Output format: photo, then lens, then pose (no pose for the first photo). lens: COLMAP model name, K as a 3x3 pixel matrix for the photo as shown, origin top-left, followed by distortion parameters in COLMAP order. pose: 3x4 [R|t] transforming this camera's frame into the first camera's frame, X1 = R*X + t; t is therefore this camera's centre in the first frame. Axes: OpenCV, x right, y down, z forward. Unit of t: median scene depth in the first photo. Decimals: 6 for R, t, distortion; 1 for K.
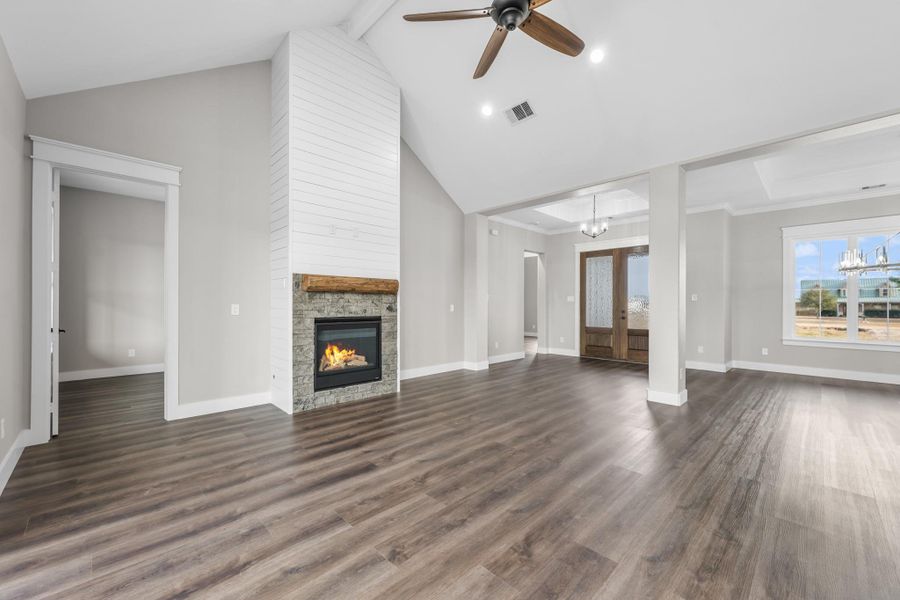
lens RADIAL K [[359.1, 0, 452.2], [0, 359.1, 303.3], [0, 0, 1]] dist [-0.002701, -0.000101]
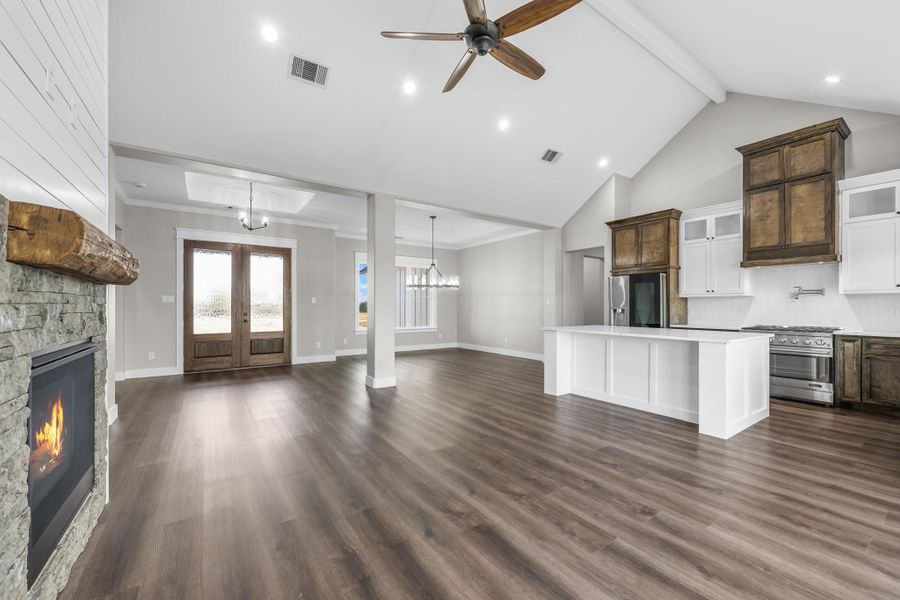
lens RADIAL K [[359.1, 0, 450.2], [0, 359.1, 305.0], [0, 0, 1]] dist [-0.002701, -0.000101]
pose [[0.174629, 0.003470, 0.984628, -1.005697], [-0.003952, 0.999988, -0.002823, -0.000353], [-0.984626, -0.003398, 0.174640, 0.980208]]
